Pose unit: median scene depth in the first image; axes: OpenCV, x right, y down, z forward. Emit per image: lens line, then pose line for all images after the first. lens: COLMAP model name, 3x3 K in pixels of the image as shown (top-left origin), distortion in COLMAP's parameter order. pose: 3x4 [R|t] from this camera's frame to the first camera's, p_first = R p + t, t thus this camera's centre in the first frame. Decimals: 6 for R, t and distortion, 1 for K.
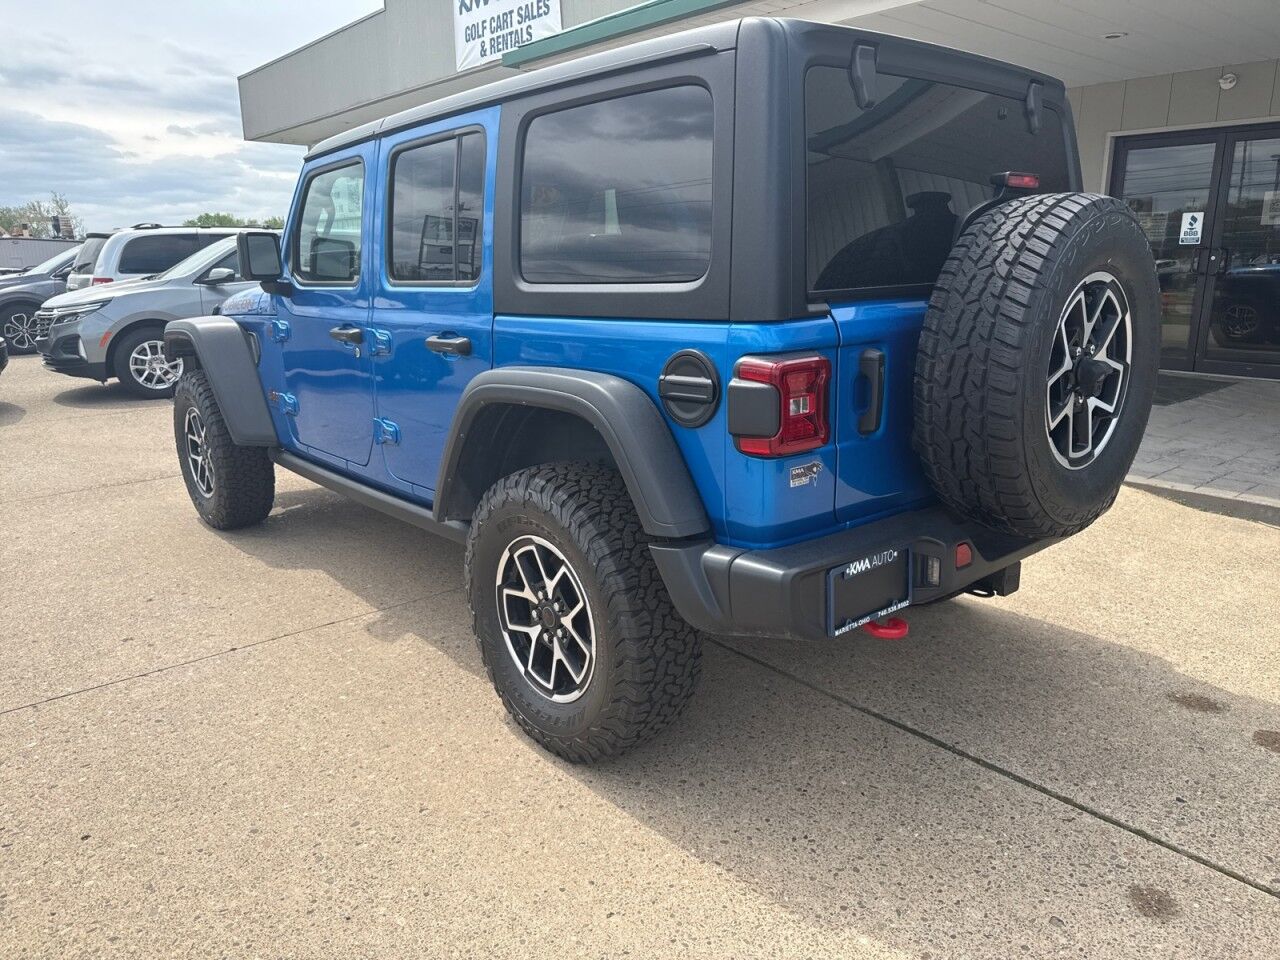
lens RADIAL K [[915.5, 0, 636.7], [0, 915.5, 482.3], [0, 0, 1]] dist [-0.001086, -0.005564]
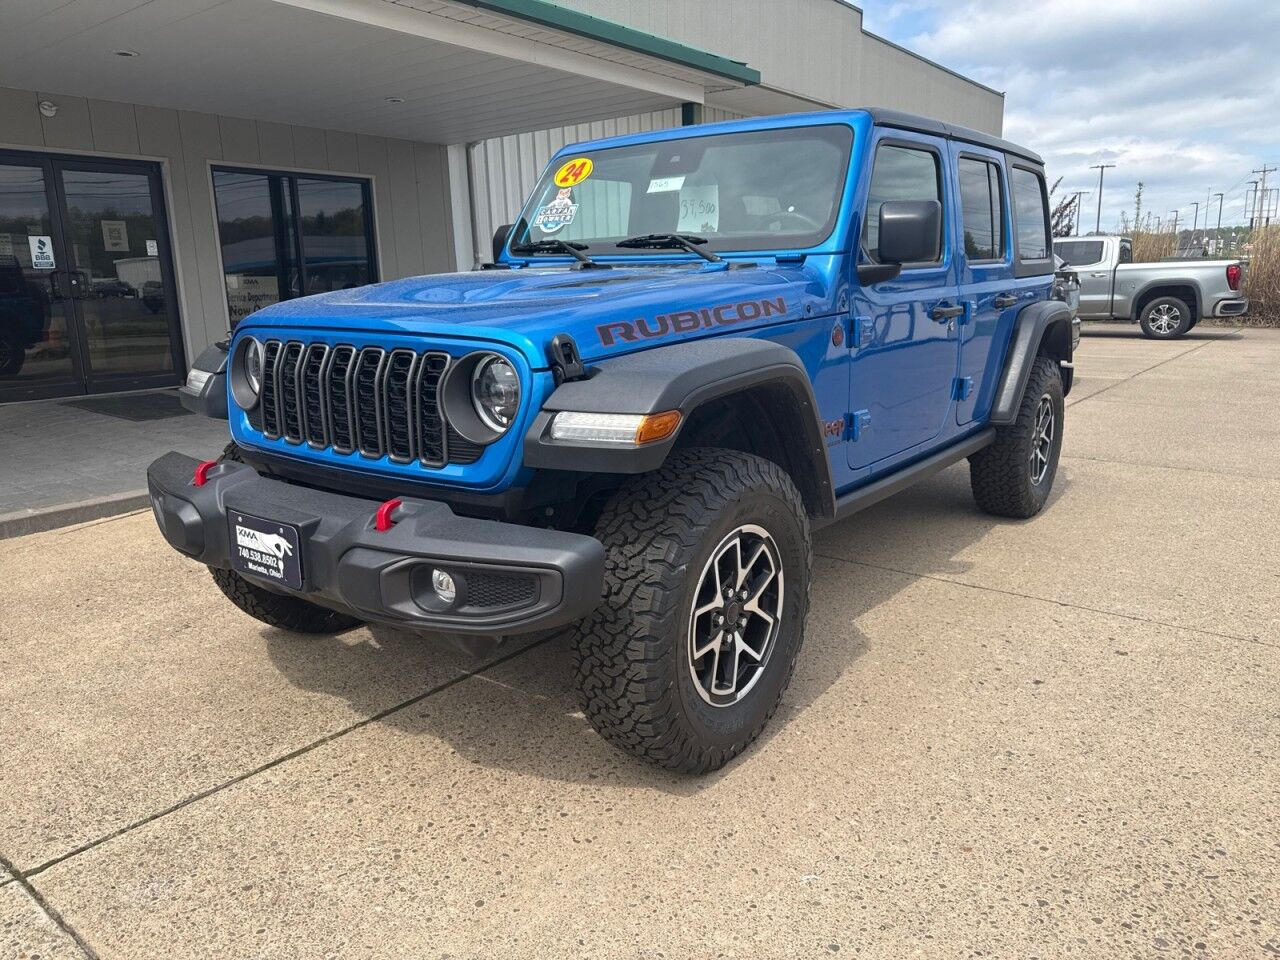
lens RADIAL K [[918.2, 0, 650.8], [0, 918.2, 479.4], [0, 0, 1]] dist [-0.000220, -0.008430]
pose [[-0.224346, -0.196521, 0.954489, -0.617967], [0.253707, 0.933902, 0.251914, -0.159614], [-0.940905, 0.298676, -0.159659, 0.739577]]
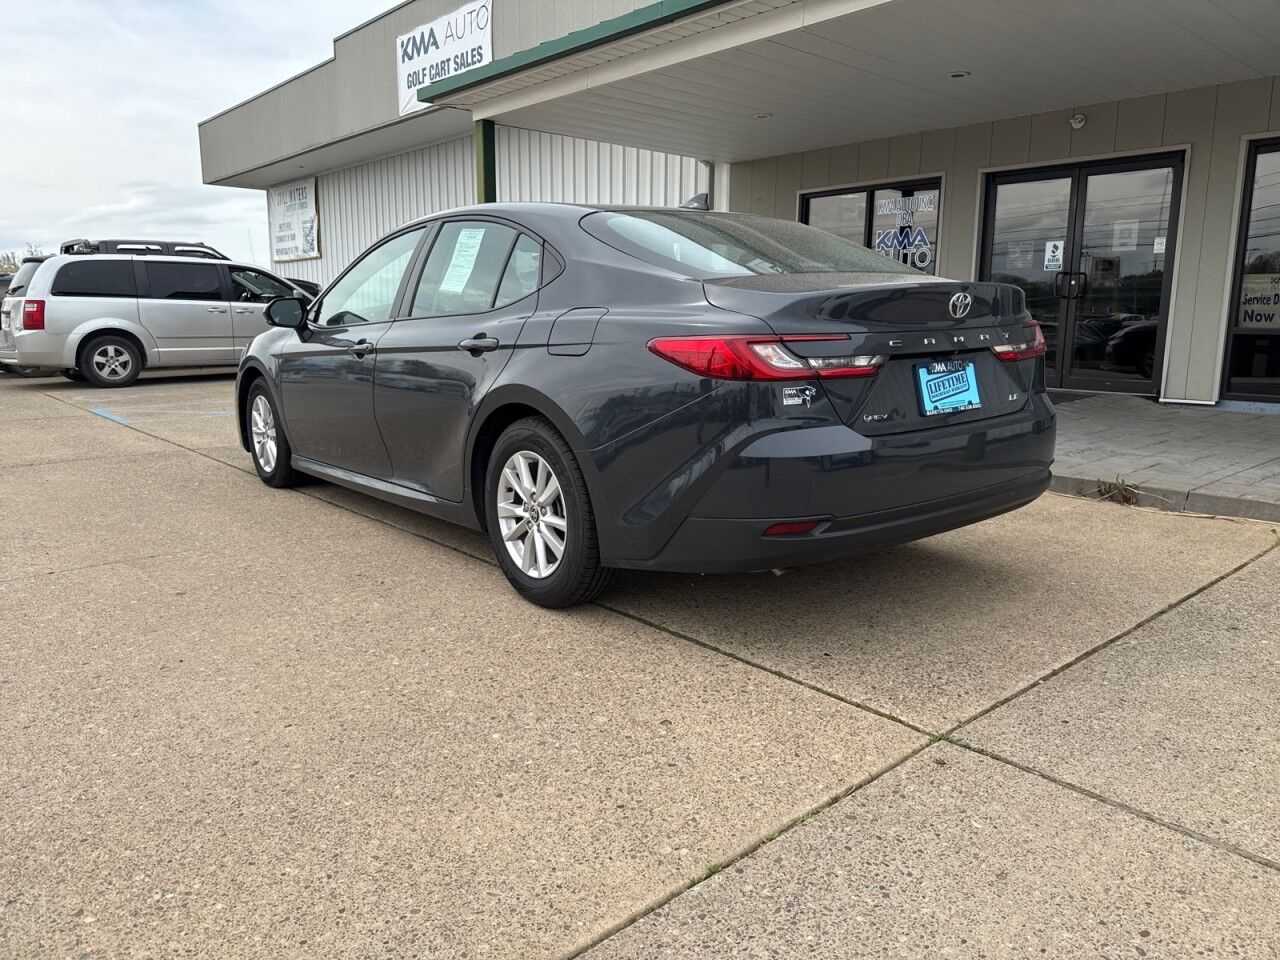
lens RADIAL K [[910.2, 0, 645.3], [0, 910.2, 480.5], [0, 0, 1]] dist [0.025687, -0.035344]
pose [[0.999458, 0.003809, 0.032690, 0.108239], [-0.001759, 0.998041, -0.062535, 0.066397], [-0.032865, 0.062443, 0.997507, -0.052916]]
